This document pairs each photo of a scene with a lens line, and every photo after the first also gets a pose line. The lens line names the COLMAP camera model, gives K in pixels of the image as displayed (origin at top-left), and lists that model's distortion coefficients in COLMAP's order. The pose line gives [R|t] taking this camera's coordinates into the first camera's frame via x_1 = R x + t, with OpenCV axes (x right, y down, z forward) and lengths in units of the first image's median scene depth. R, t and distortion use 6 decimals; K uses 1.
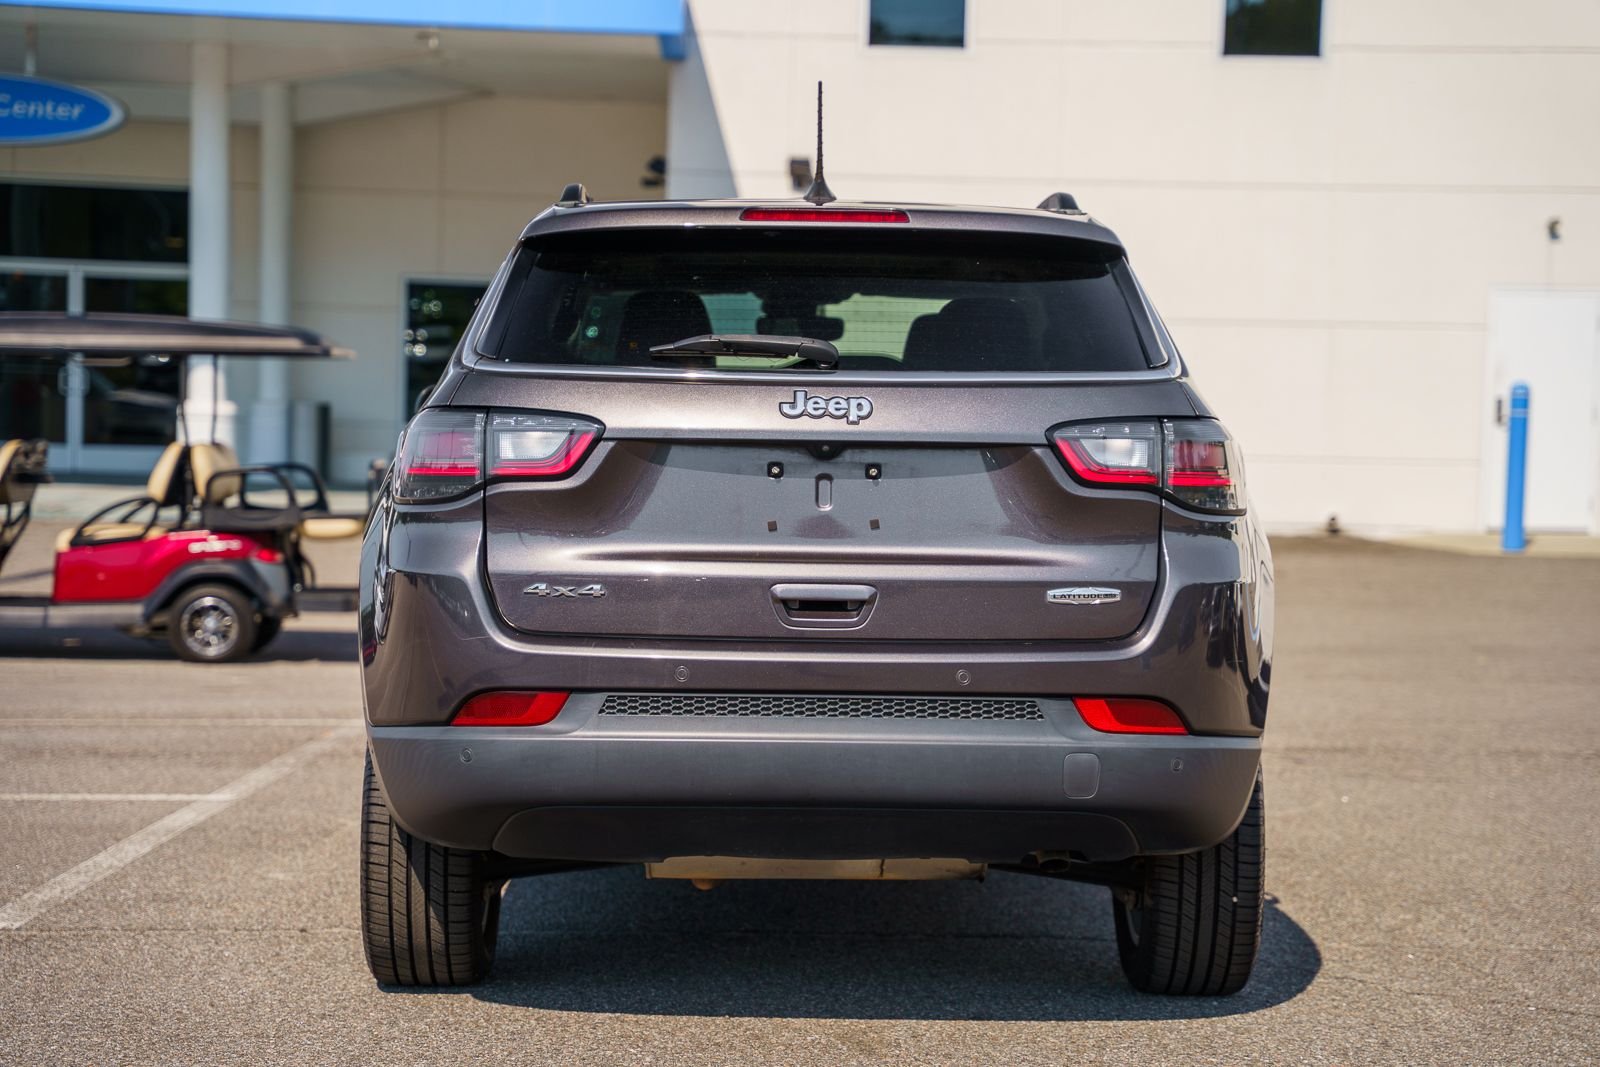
lens RADIAL K [[3078.9, 0, 805.2], [0, 3078.9, 569.3], [0, 0, 1]] dist [0.296091, 0.231452]
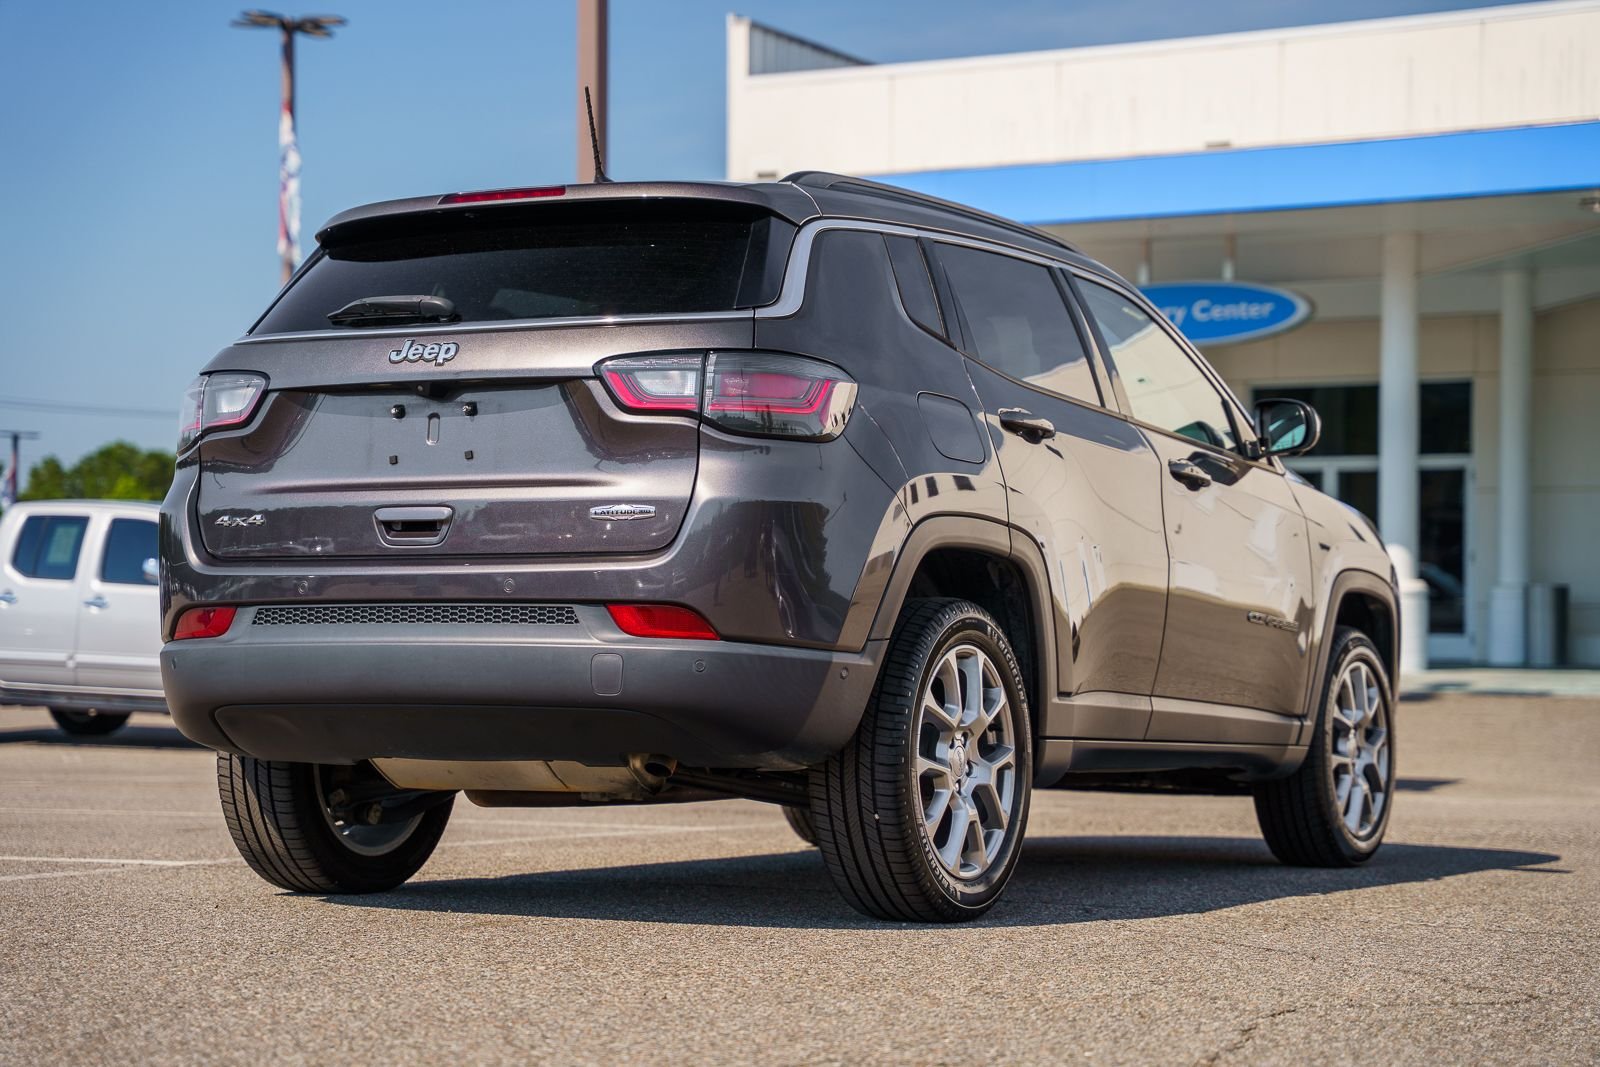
lens RADIAL K [[3078.9, 0, 805.2], [0, 3078.9, 569.3], [0, 0, 1]] dist [0.296091, 0.231452]
pose [[0.872764, -0.023441, -0.487580, 0.679139], [-0.014875, 0.997105, -0.074563, 0.109221], [0.487916, 0.072328, 0.869889, 0.080218]]
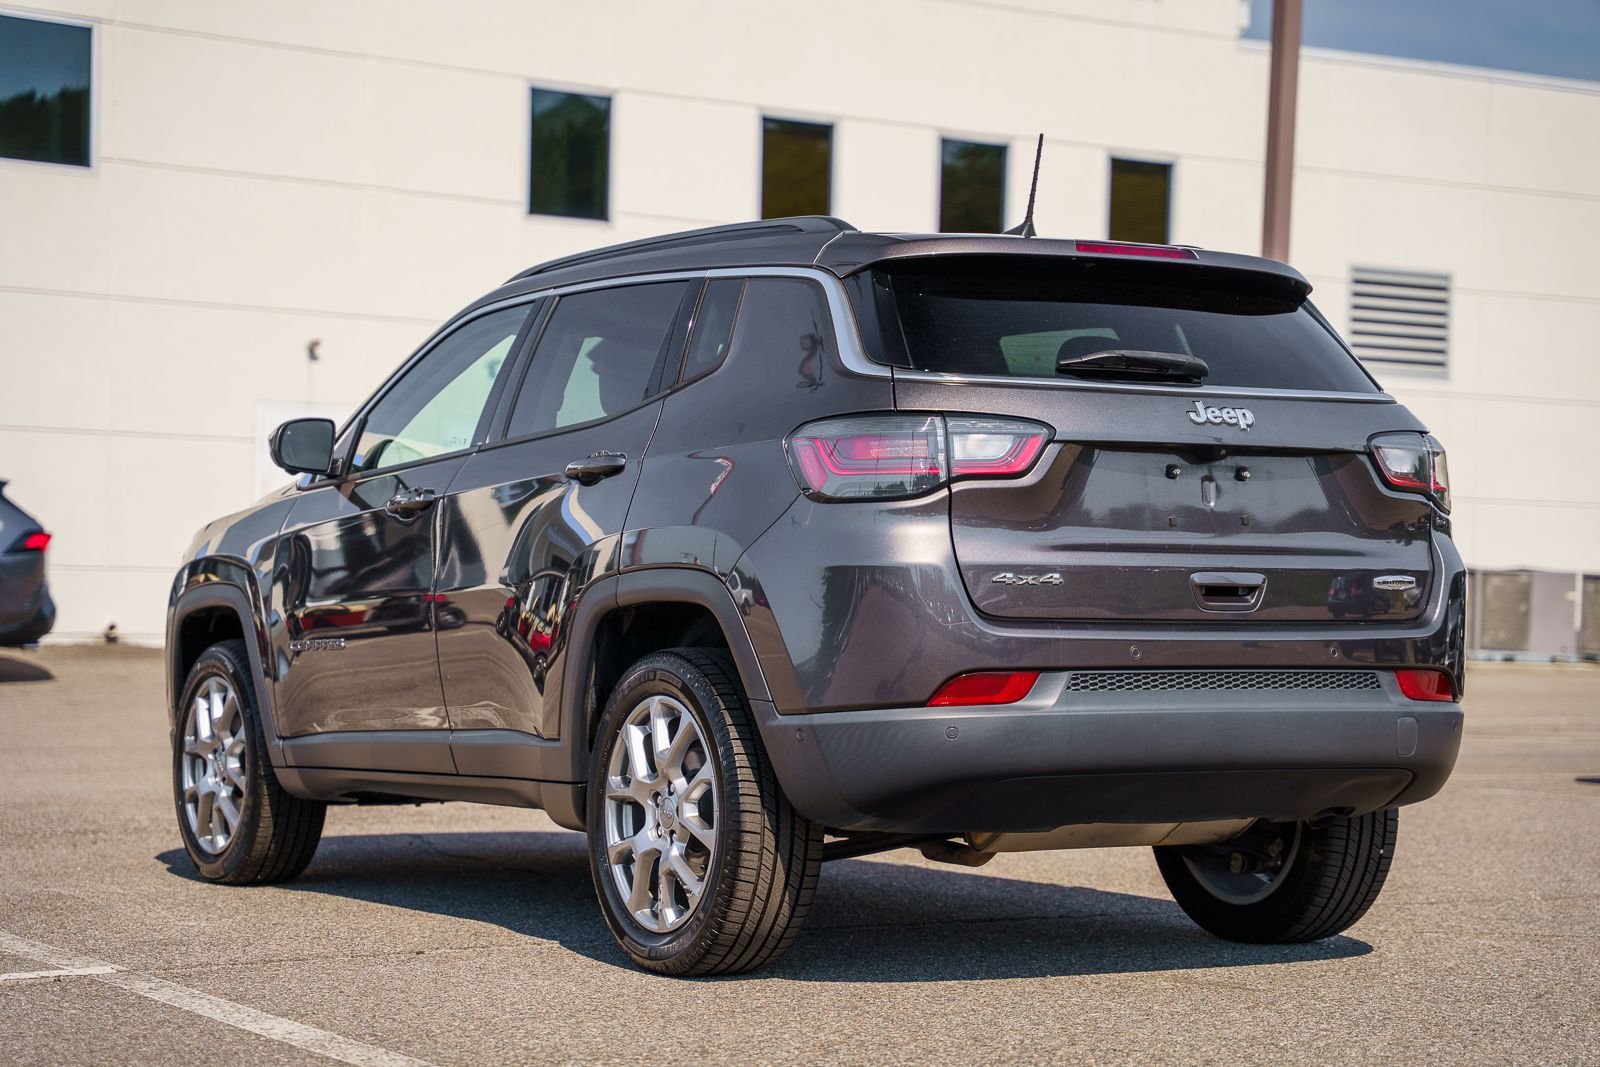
lens RADIAL K [[3078.9, 0, 805.2], [0, 3078.9, 569.3], [0, 0, 1]] dist [0.296091, 0.231452]
pose [[0.866955, -0.001573, 0.498384, -0.686243], [0.023534, 0.999009, -0.037785, 0.042604], [-0.497831, 0.044487, 0.866133, 0.093290]]
